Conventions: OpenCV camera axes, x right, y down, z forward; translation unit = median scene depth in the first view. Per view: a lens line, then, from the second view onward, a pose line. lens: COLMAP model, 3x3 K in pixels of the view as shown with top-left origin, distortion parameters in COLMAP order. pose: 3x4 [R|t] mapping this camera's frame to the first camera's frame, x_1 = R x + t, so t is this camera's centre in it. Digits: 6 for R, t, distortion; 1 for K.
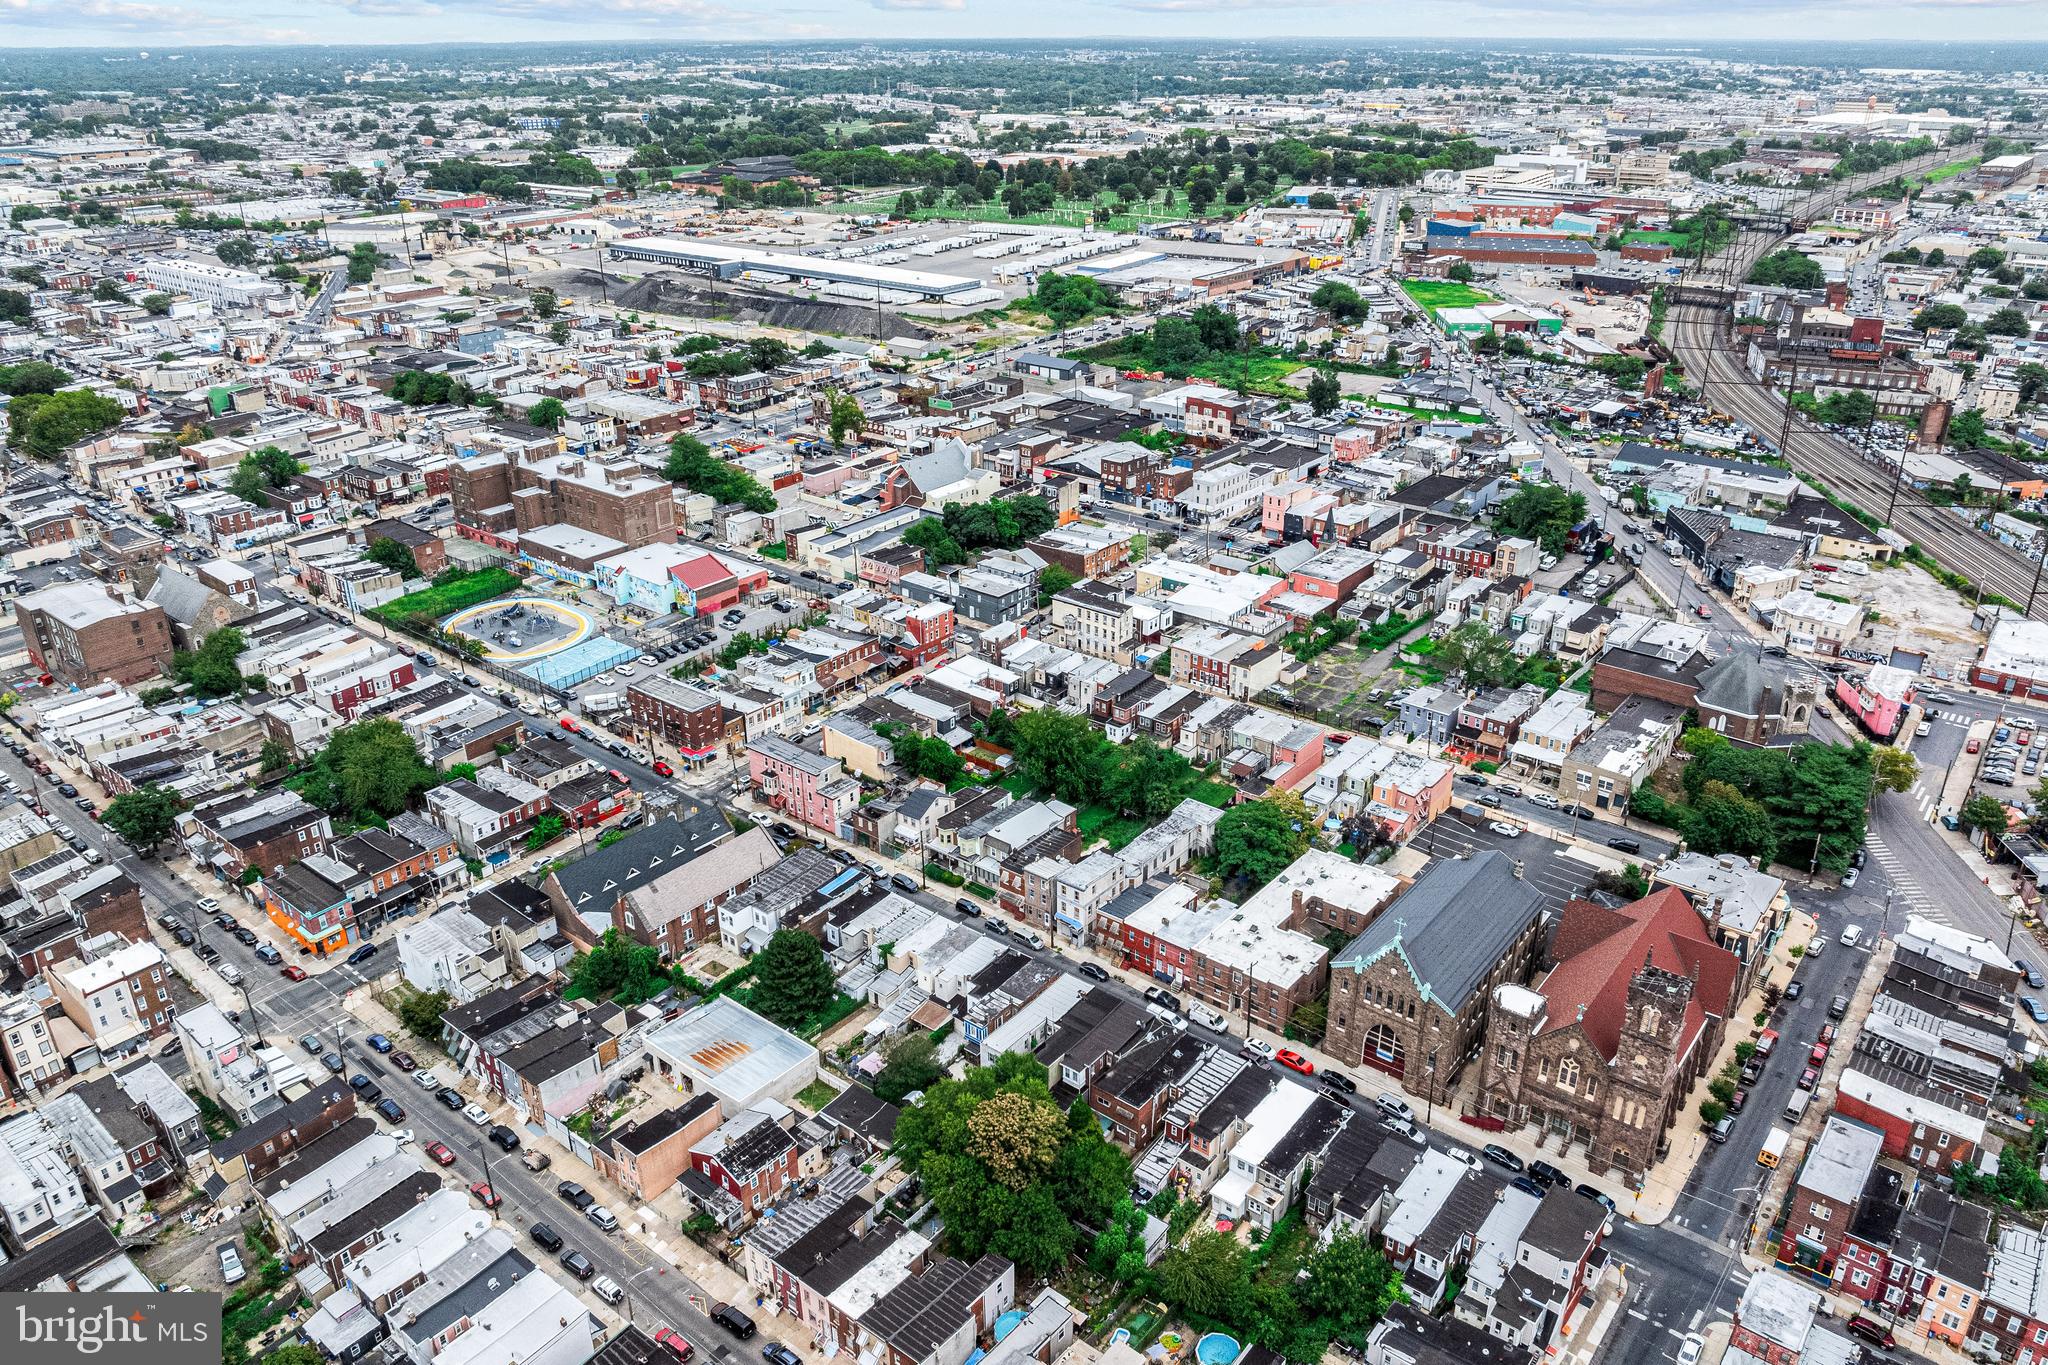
lens RADIAL K [[1453.1, 0, 1024.0], [0, 1453.1, 682.5], [0, 0, 1]] dist [-0.022078, -0.032946]
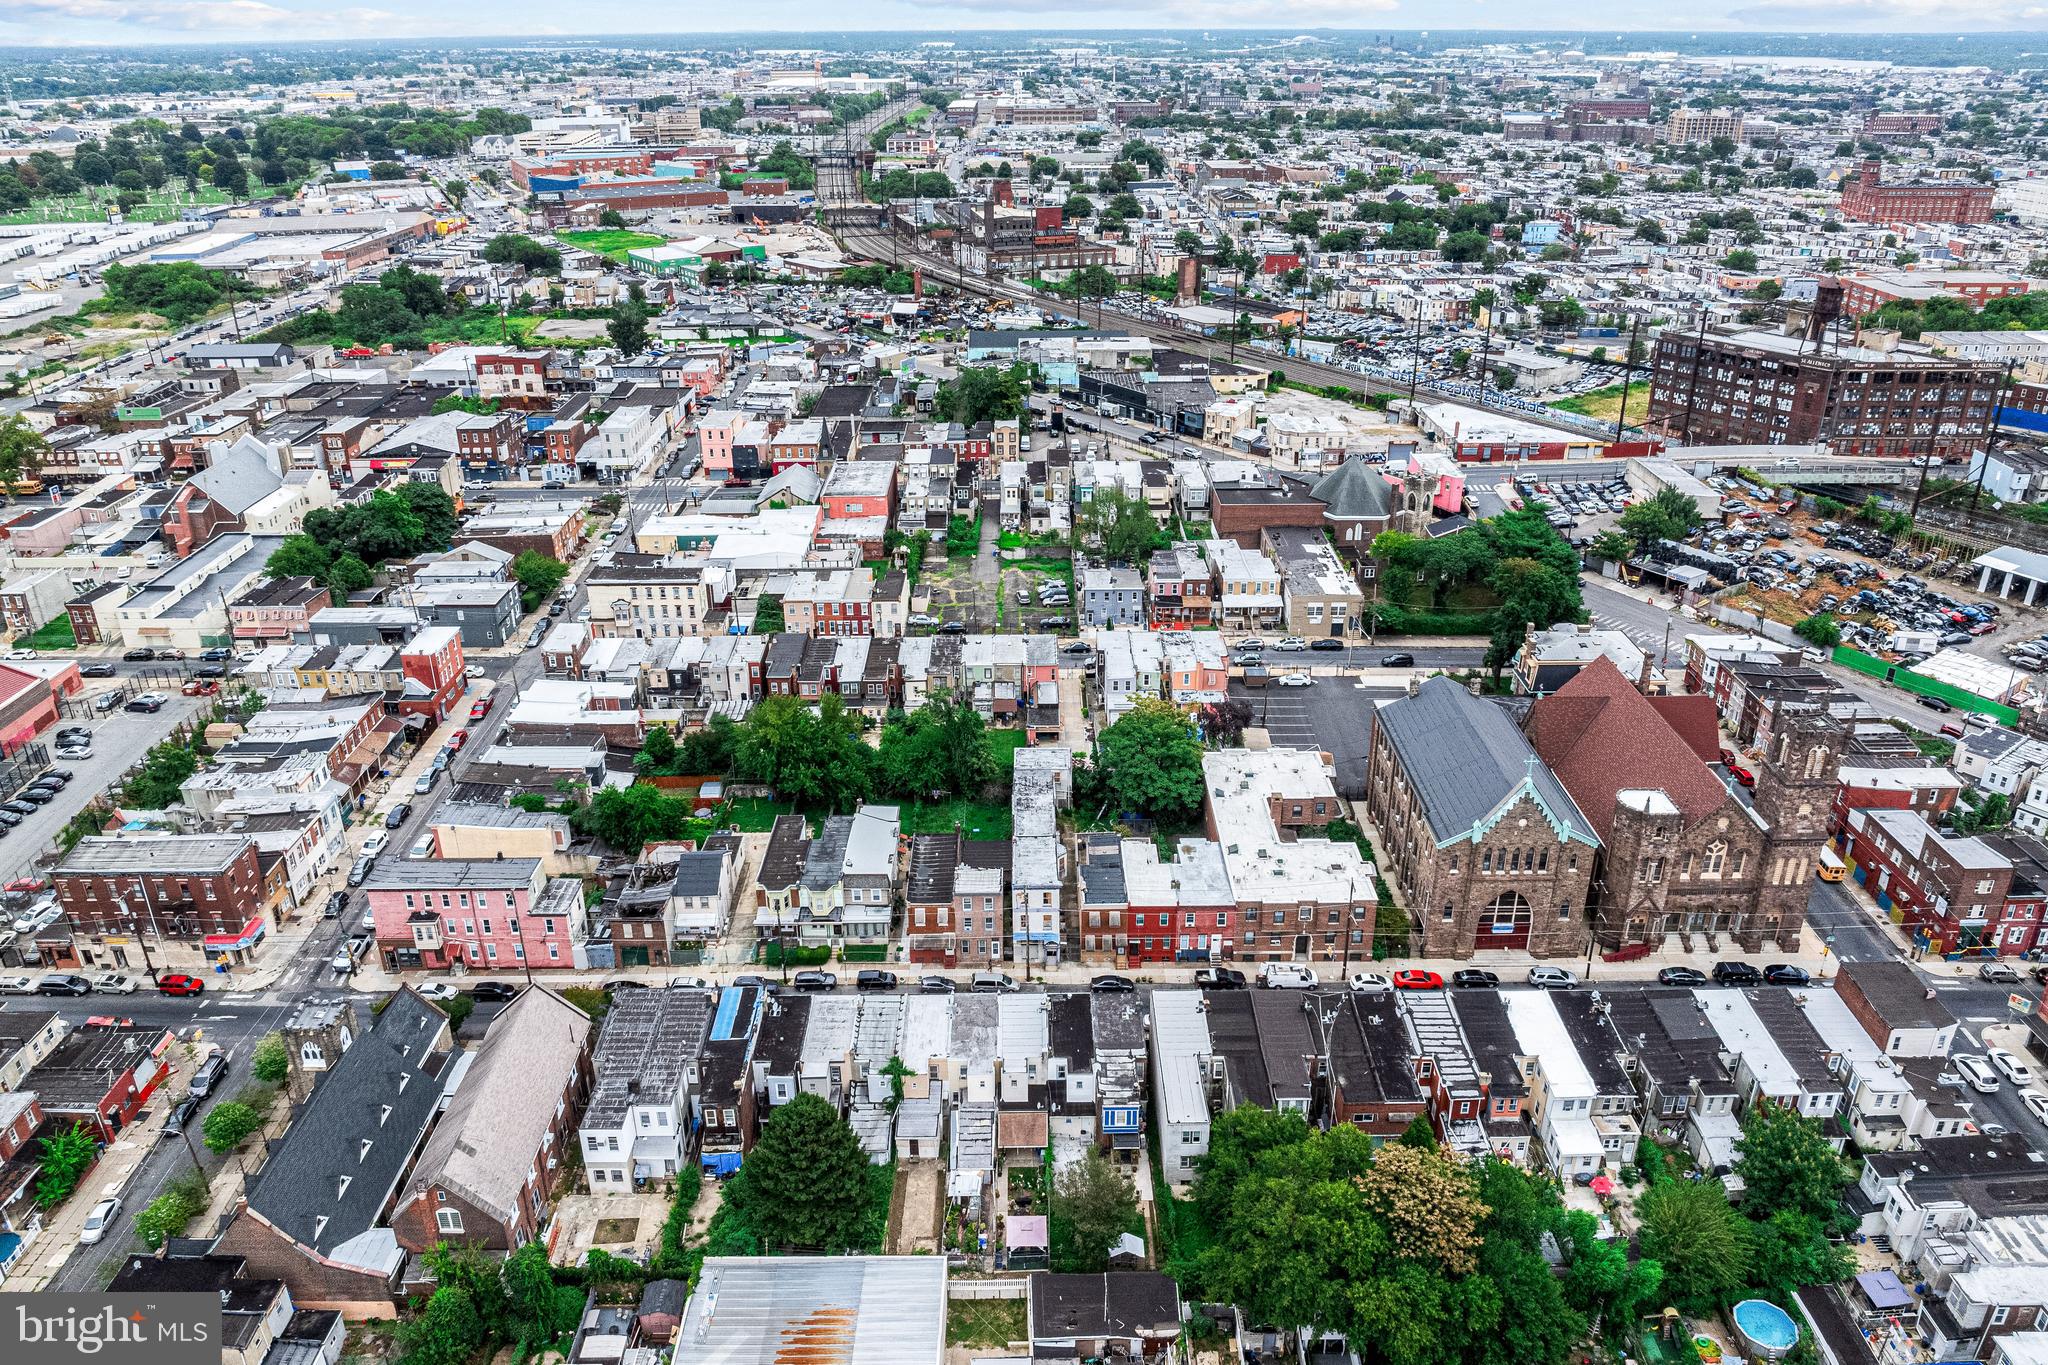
lens RADIAL K [[1453.1, 0, 1024.0], [0, 1453.1, 682.5], [0, 0, 1]] dist [-0.022078, -0.032946]
pose [[0.770152, -0.261412, 0.581834, -0.270934], [0.263581, 0.961068, 0.082906, -0.014078], [-0.580854, 0.089511, 0.809071, 0.308210]]
